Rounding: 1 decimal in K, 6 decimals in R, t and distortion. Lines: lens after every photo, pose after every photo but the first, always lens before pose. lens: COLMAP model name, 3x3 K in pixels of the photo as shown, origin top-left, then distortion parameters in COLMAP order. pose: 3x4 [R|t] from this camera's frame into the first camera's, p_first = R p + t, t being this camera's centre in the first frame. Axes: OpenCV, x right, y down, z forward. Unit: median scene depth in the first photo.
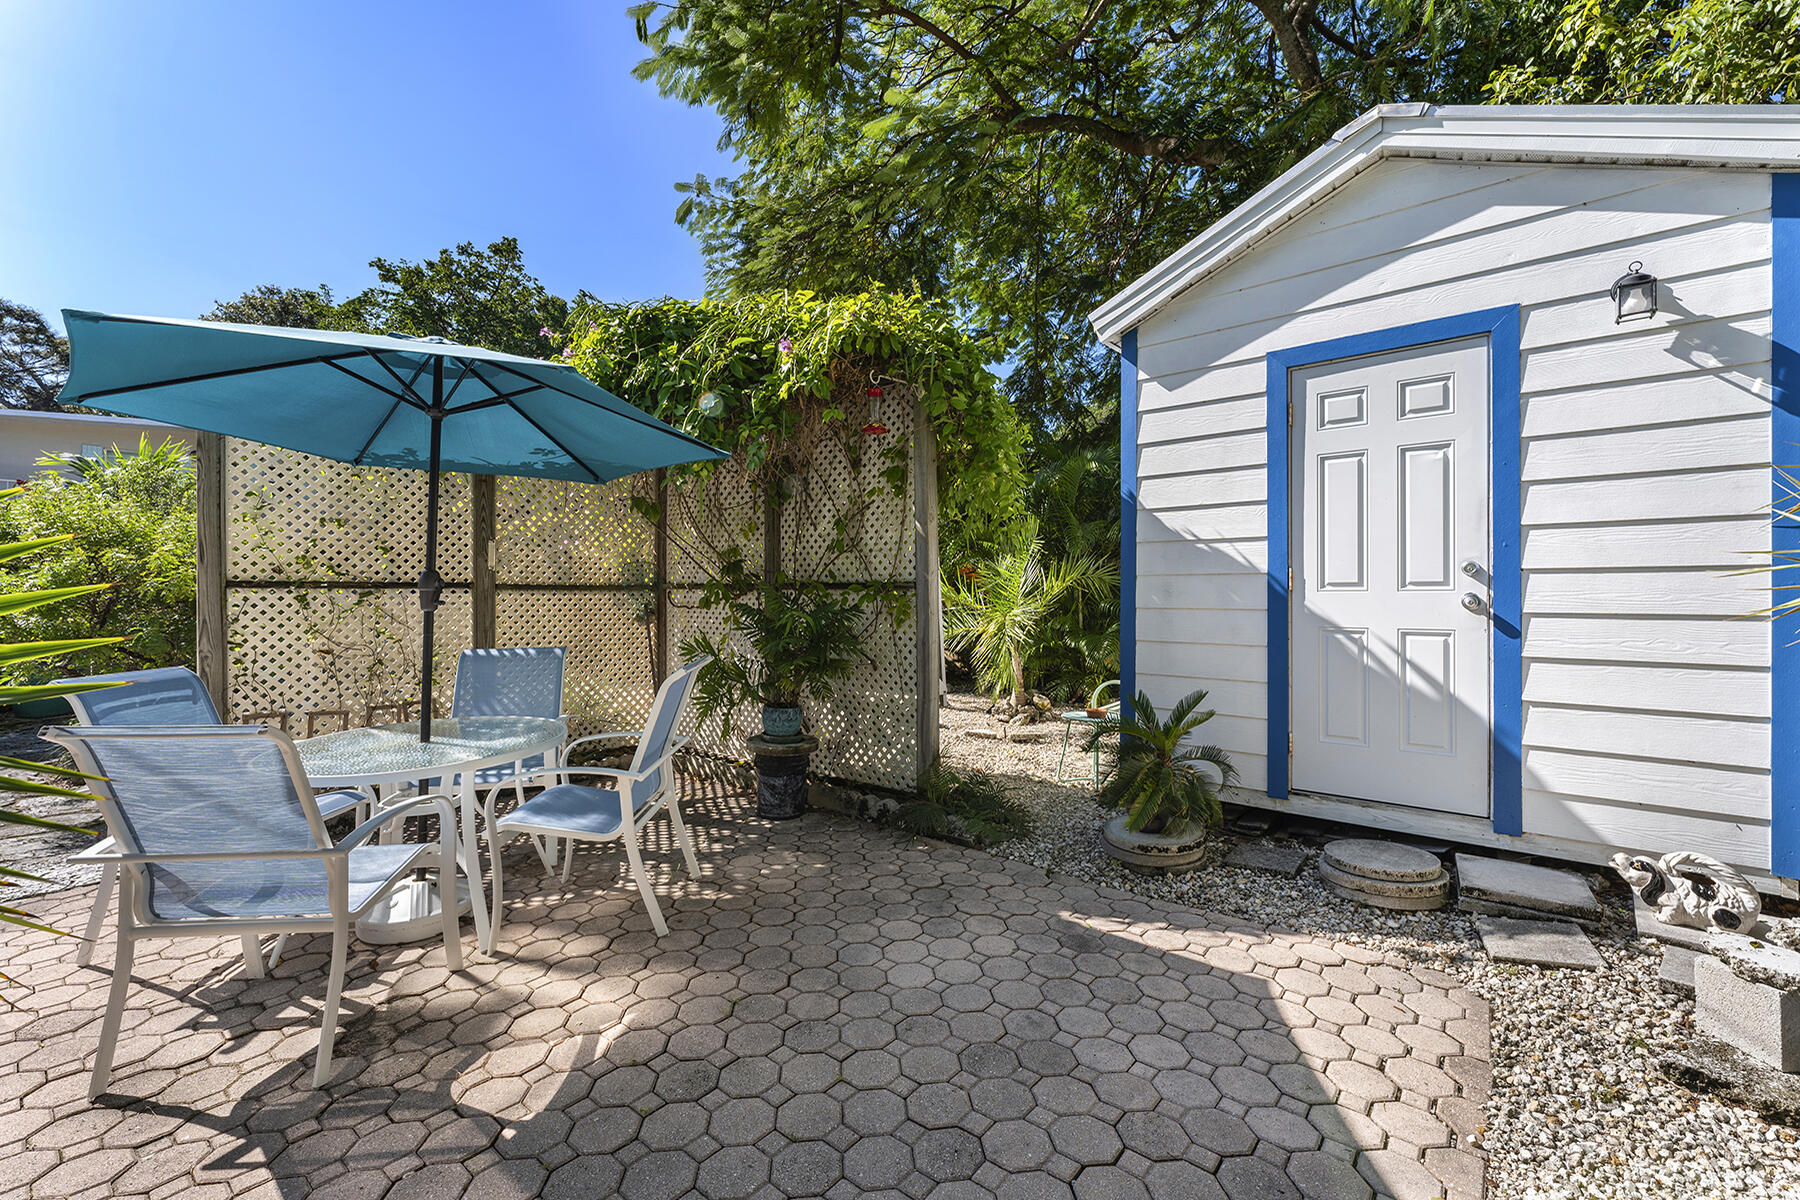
lens RADIAL K [[770.7, 0, 888.3], [0, 770.7, 595.3], [0, 0, 1]] dist [-0.001352, 0.000002]
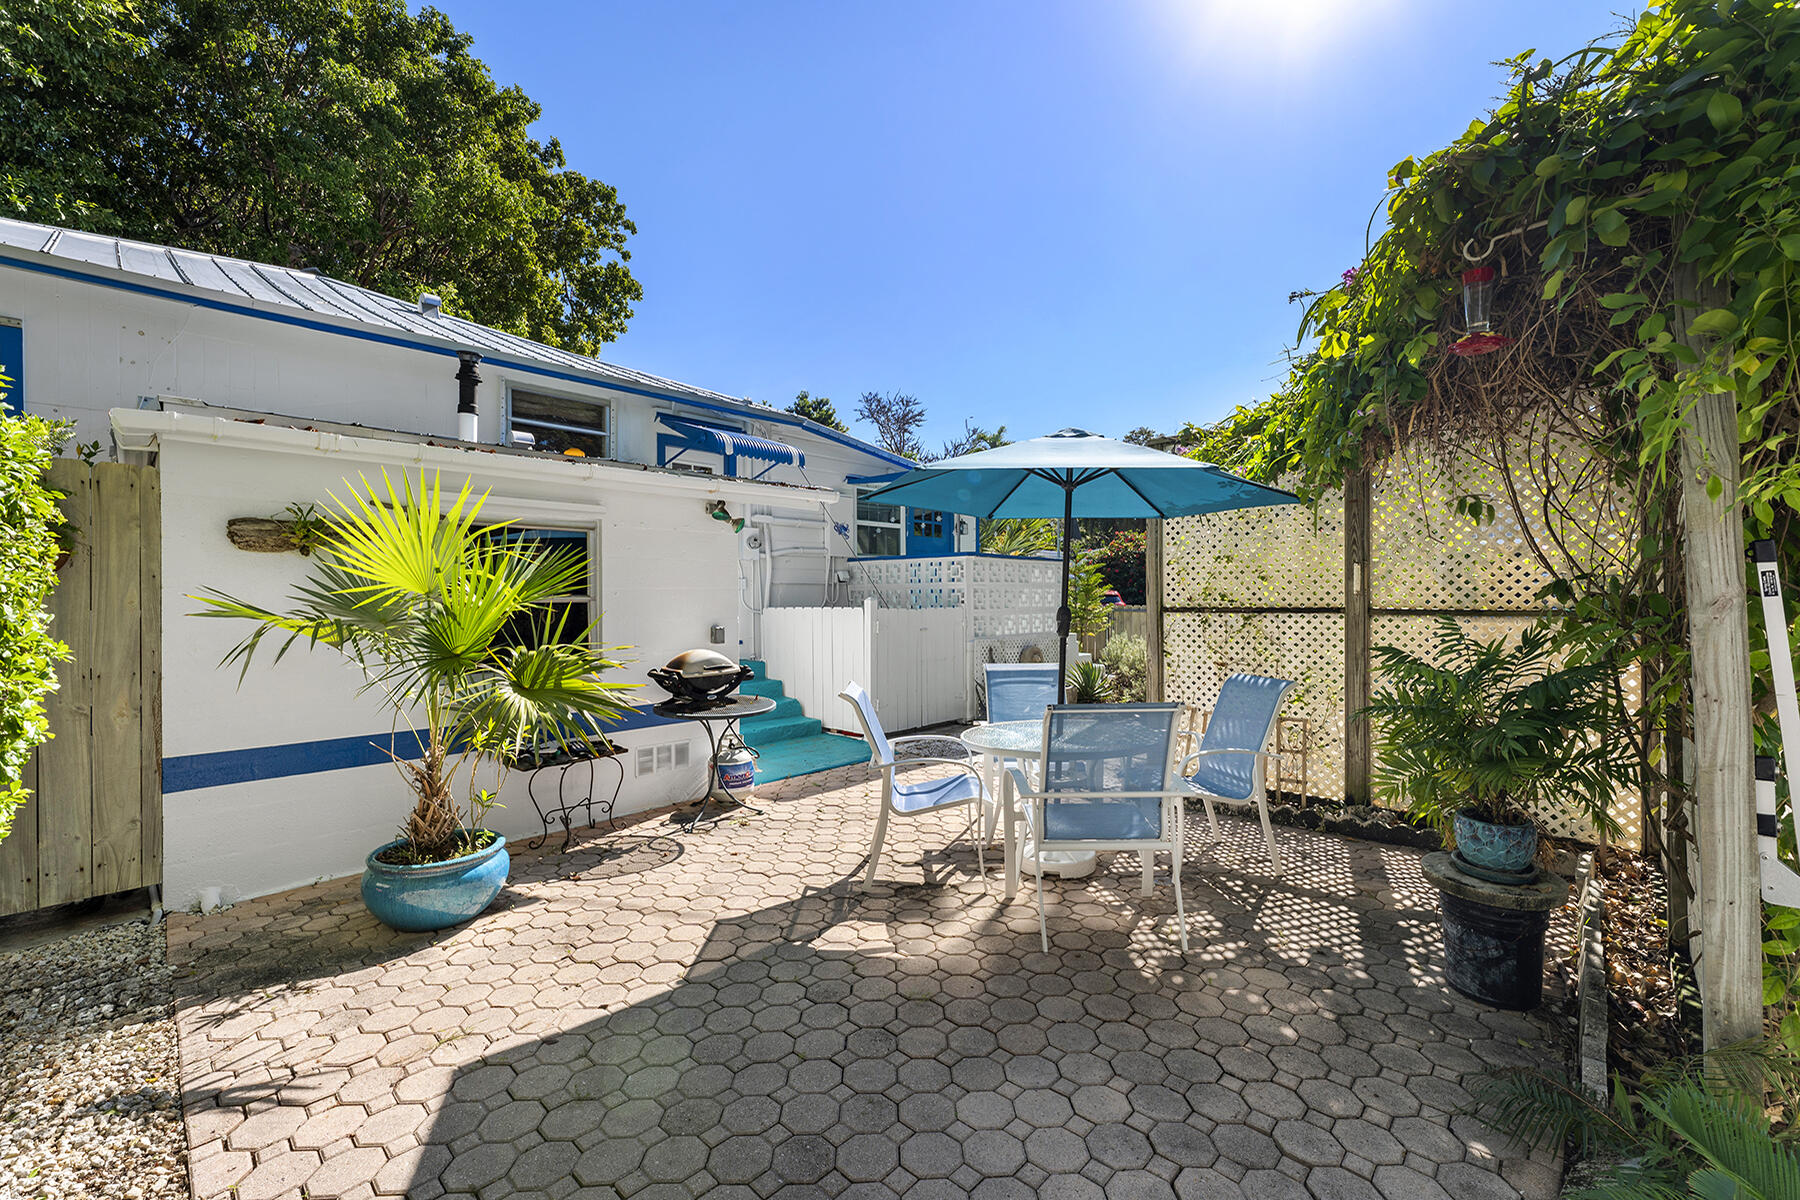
lens RADIAL K [[734.0, 0, 900.0], [0, 734.0, 600.0], [0, 0, 1]] dist [-0.000414, 0.000010]
pose [[-0.063605, 0.002976, -0.997971, 0.483188], [0.001979, 0.999994, 0.002856, -0.034403], [0.997973, -0.001794, -0.063610, 0.564057]]
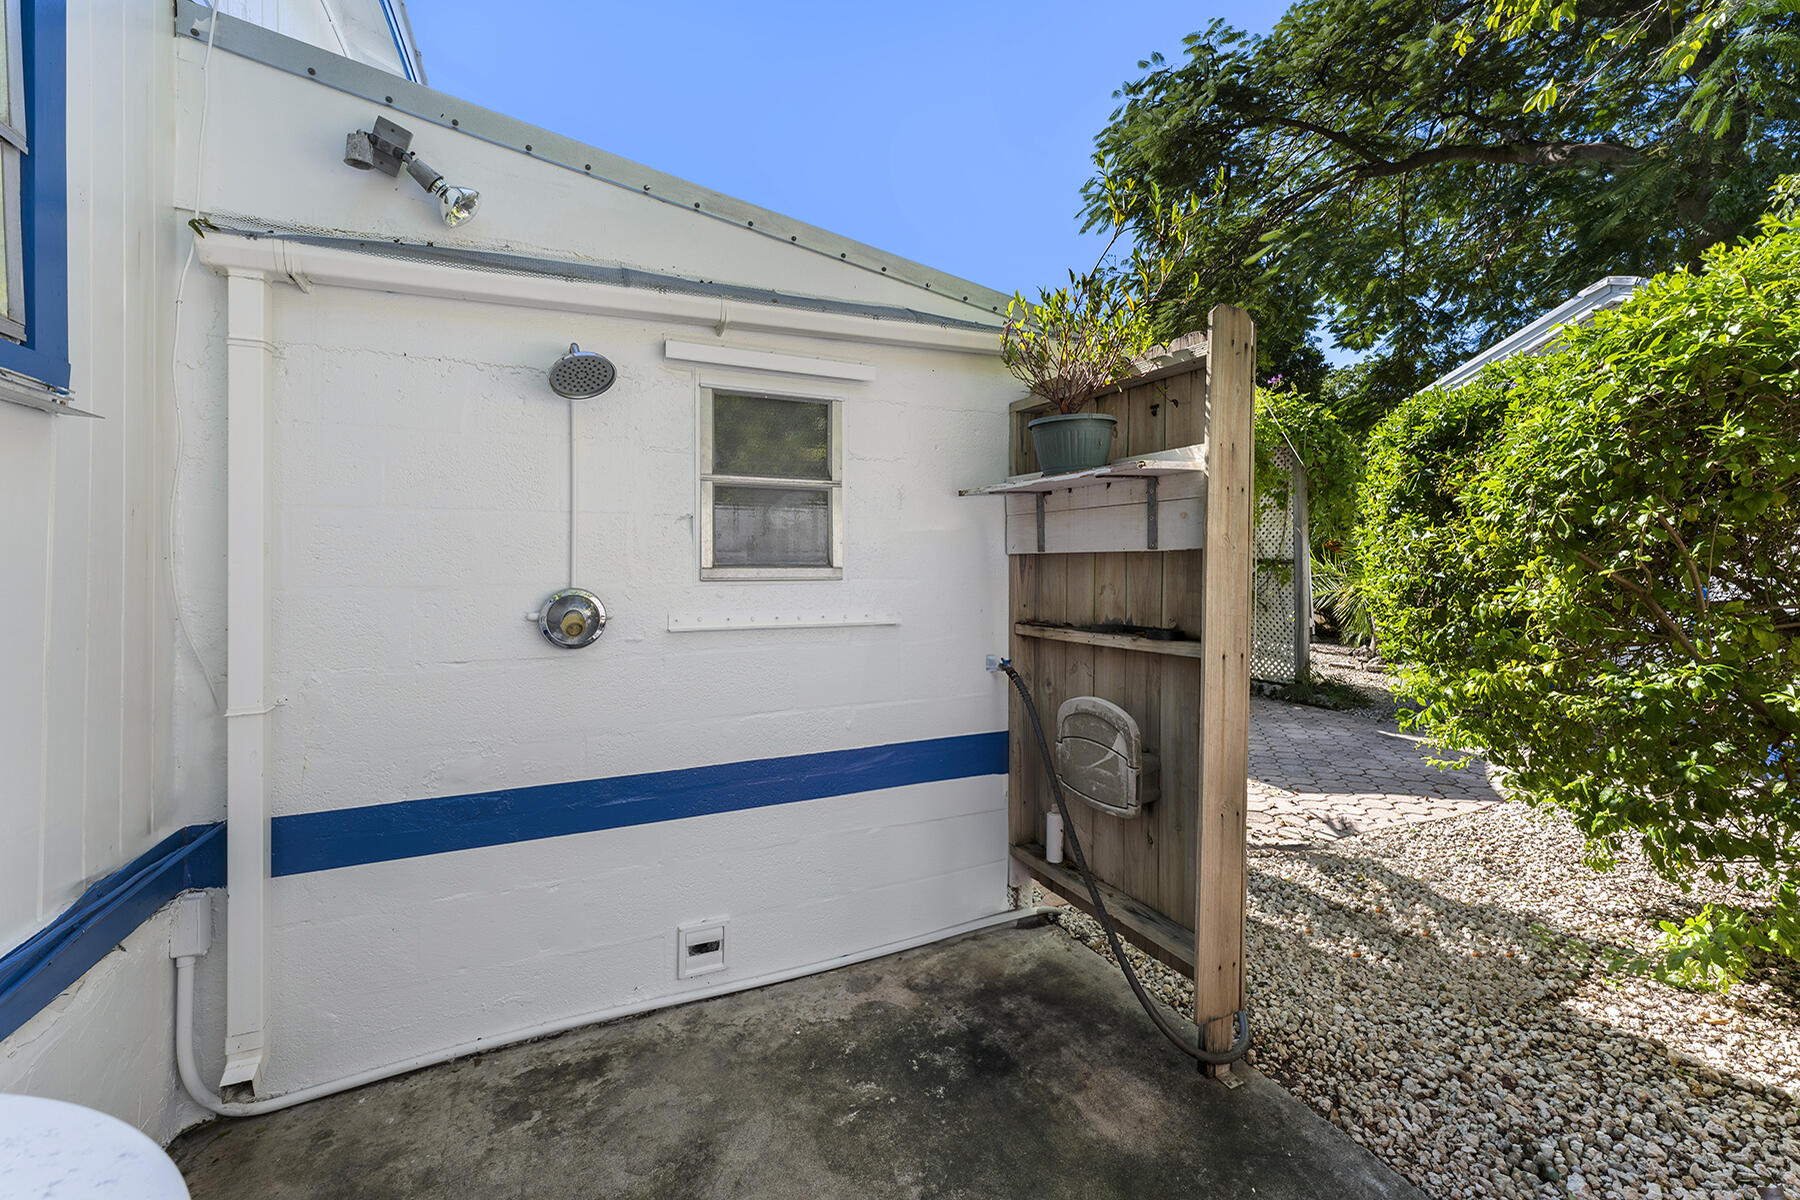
lens RADIAL K [[734.5, 0, 903.2], [0, 734.5, 567.0], [0, 0, 1]] dist [0.000113, 0.000034]
pose [[0.908204, -0.001491, -0.418526, -0.076293], [0.002711, 0.999994, 0.002320, -0.007973], [0.418519, -0.003242, 0.908202, -0.926004]]
